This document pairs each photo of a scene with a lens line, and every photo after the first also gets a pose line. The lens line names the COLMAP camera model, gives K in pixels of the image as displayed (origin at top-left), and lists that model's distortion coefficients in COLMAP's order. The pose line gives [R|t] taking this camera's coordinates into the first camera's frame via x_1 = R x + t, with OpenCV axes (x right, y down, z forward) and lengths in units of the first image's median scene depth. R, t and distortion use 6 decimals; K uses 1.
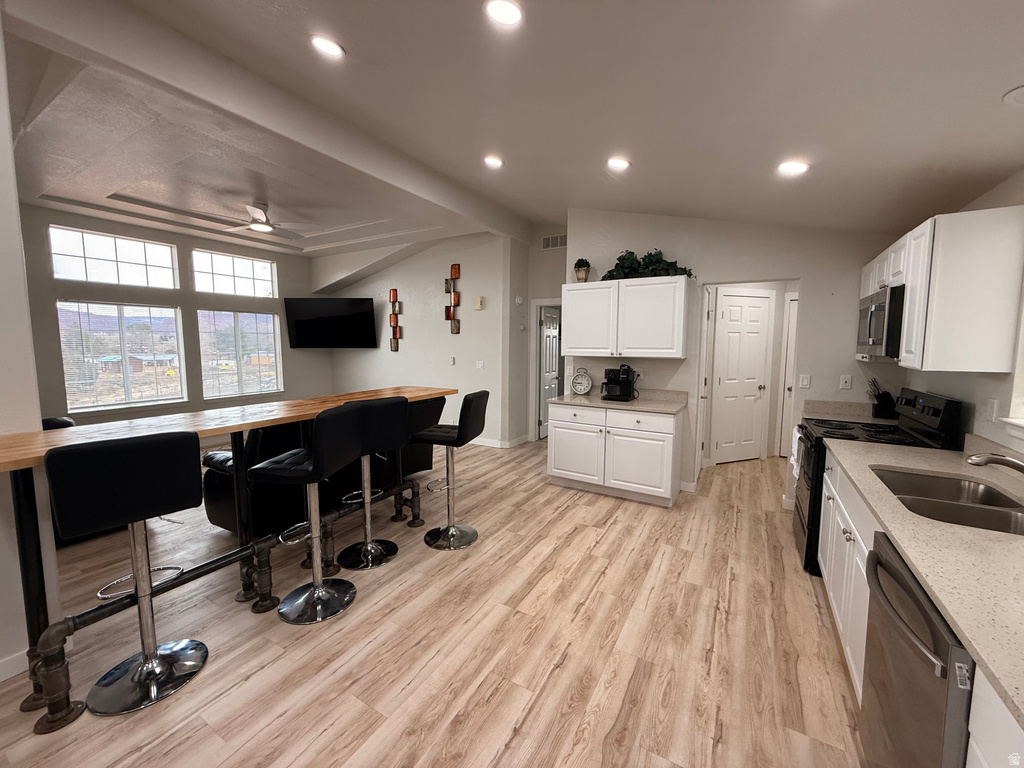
lens RADIAL K [[407.5, 0, 508.4], [0, 407.5, 381.5], [0, 0, 1]] dist [0.001096, 0.000135]
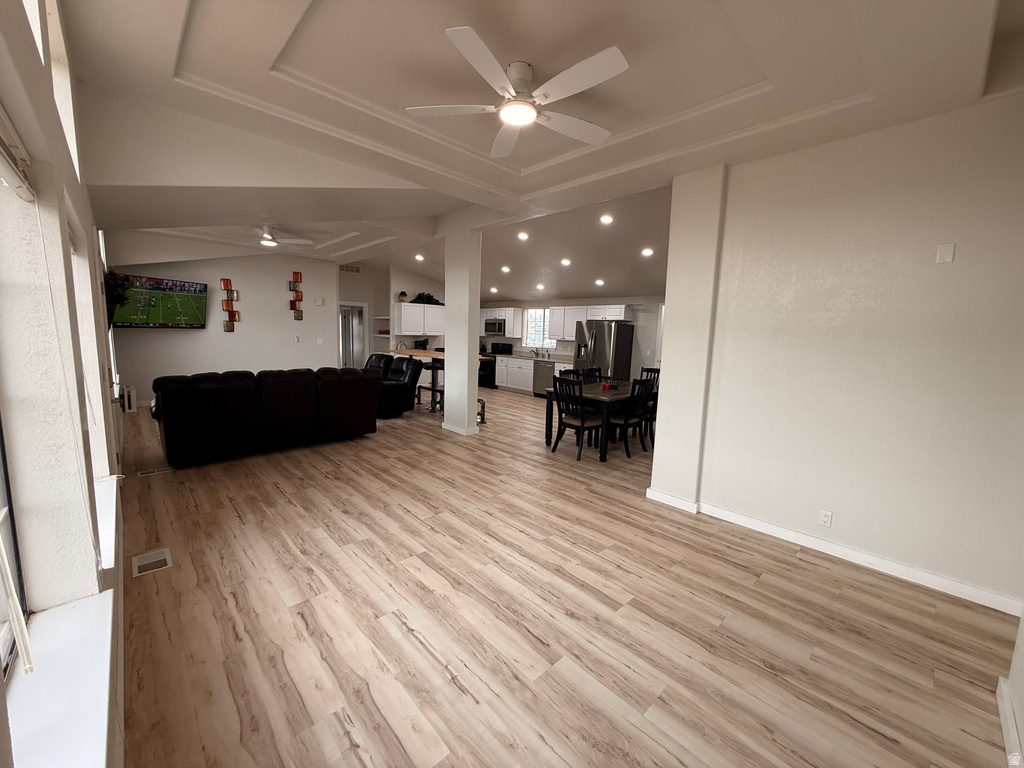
lens RADIAL K [[407.5, 0, 508.4], [0, 407.5, 381.5], [0, 0, 1]] dist [0.001096, 0.000135]
pose [[0.274299, -0.113950, 0.954869, -1.956293], [0.061050, 0.993015, 0.100965, -0.000803], [-0.959705, 0.030600, 0.279340, -0.171244]]
